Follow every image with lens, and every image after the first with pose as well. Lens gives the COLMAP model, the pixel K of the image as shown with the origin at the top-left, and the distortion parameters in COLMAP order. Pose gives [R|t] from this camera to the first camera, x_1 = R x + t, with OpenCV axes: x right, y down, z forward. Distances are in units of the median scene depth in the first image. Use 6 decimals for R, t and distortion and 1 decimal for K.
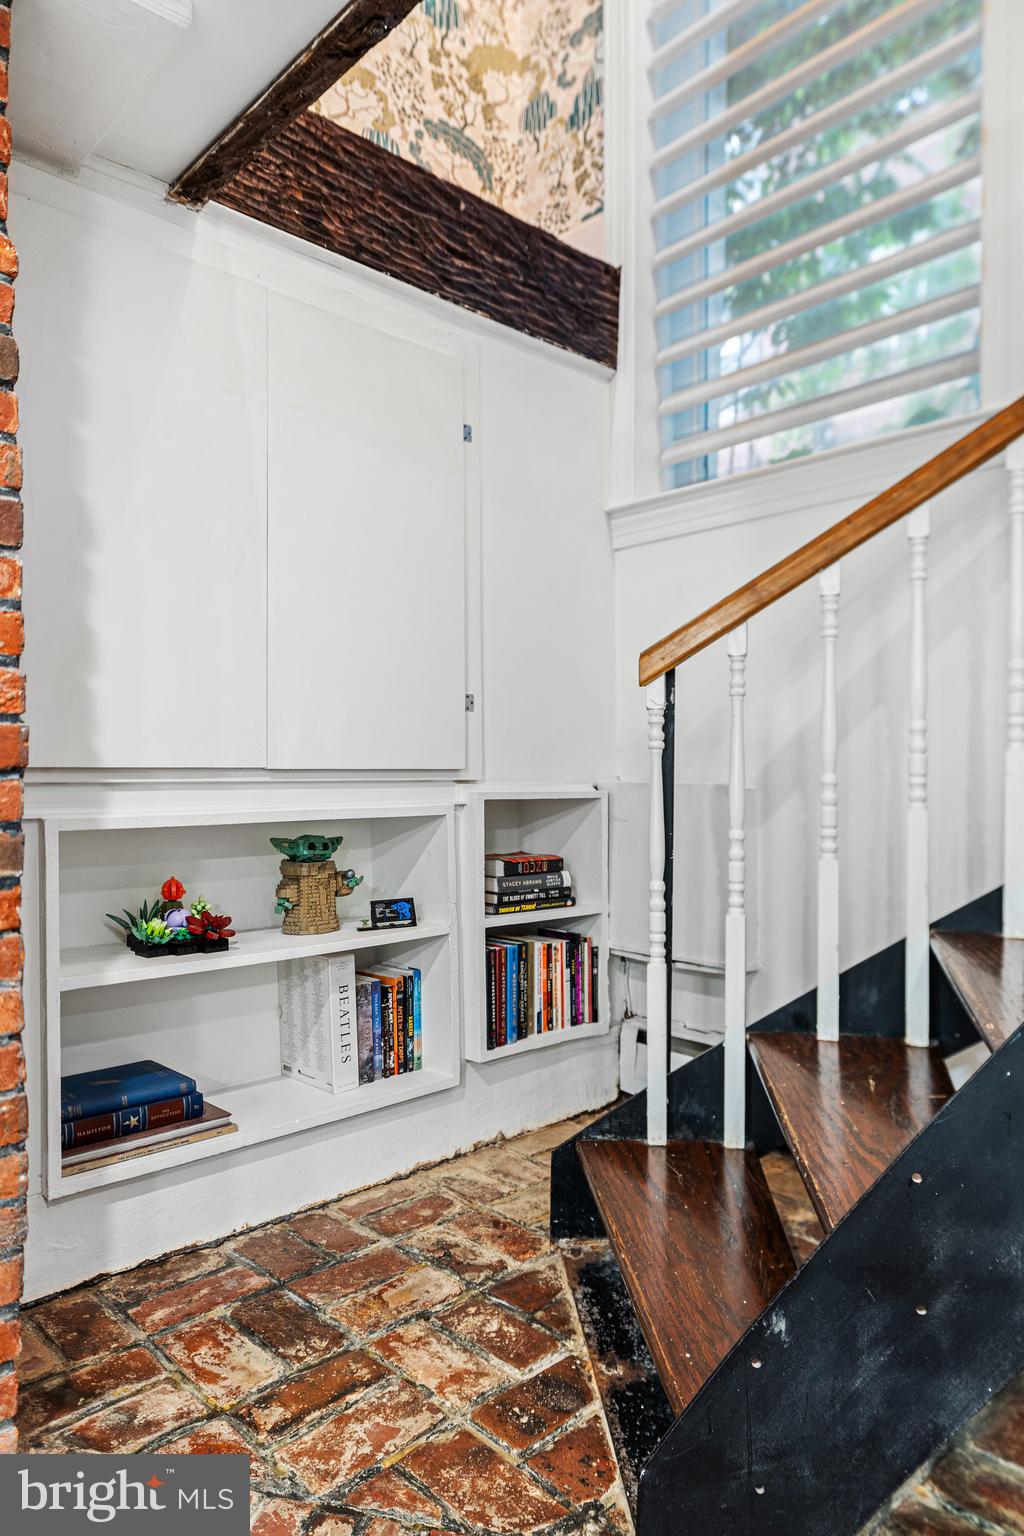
lens RADIAL K [[994.2, 0, 512.8], [0, 994.2, 763.7], [0, 0, 1]] dist [-0.000910, -0.001013]
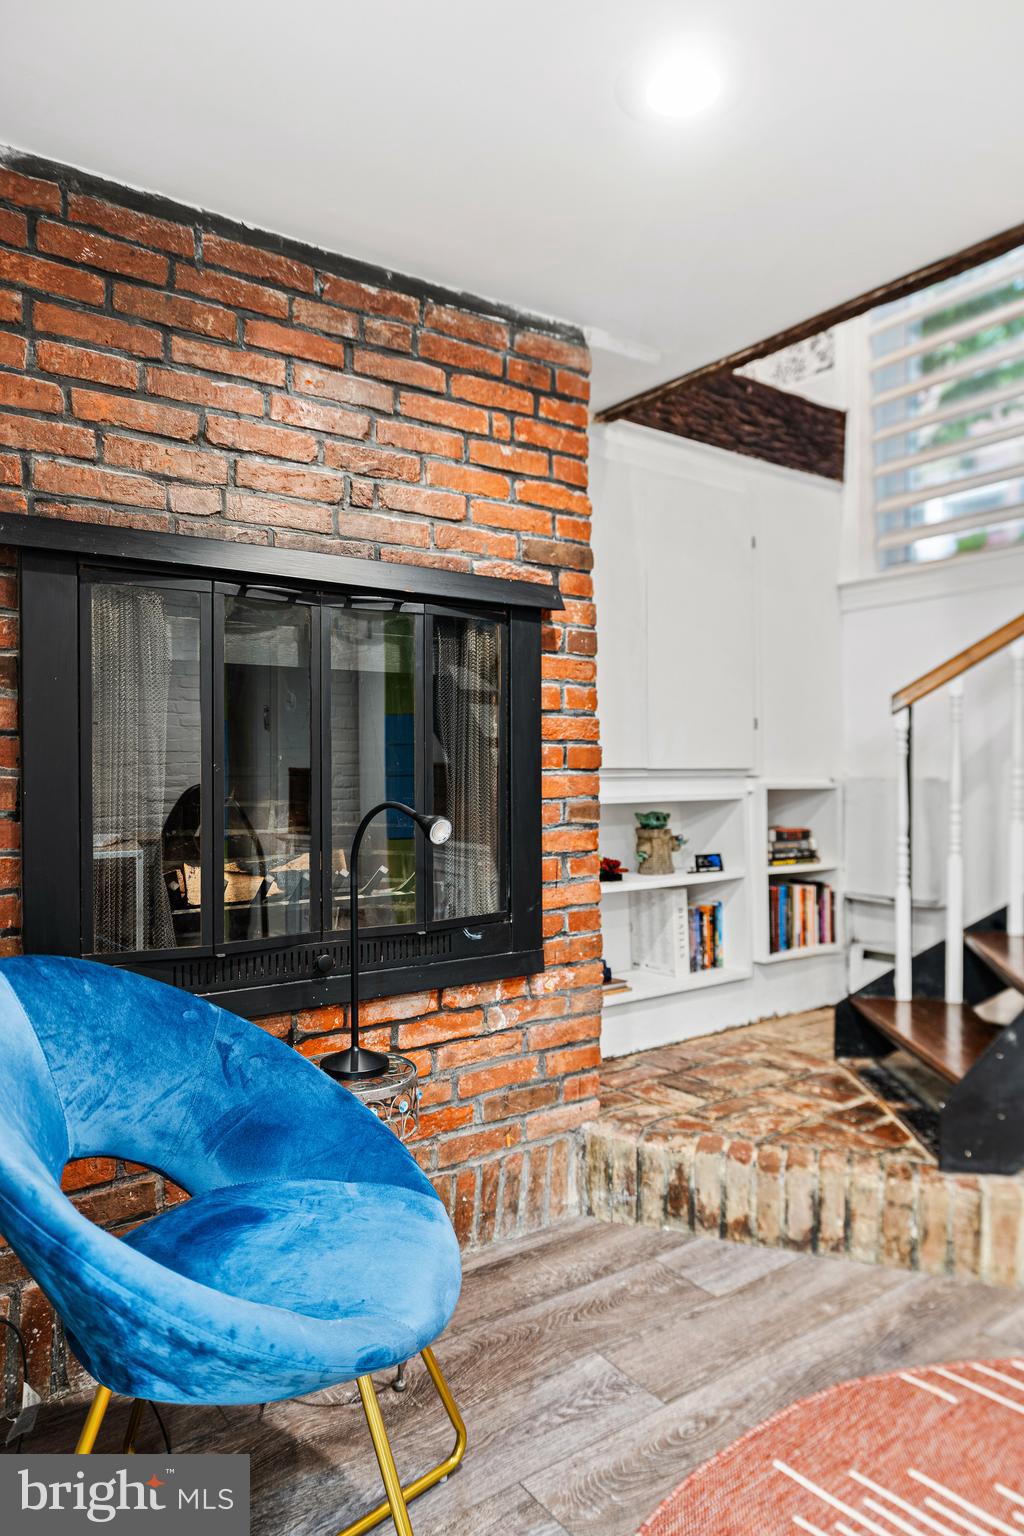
lens RADIAL K [[994.2, 0, 510.1], [0, 994.2, 780.4], [0, 0, 1]] dist [-0.000910, -0.001013]
pose [[0.993616, -0.004160, -0.112736, -0.249480], [0.005987, 0.999856, 0.015877, -0.002042], [0.112654, -0.016451, 0.993498, -0.545355]]
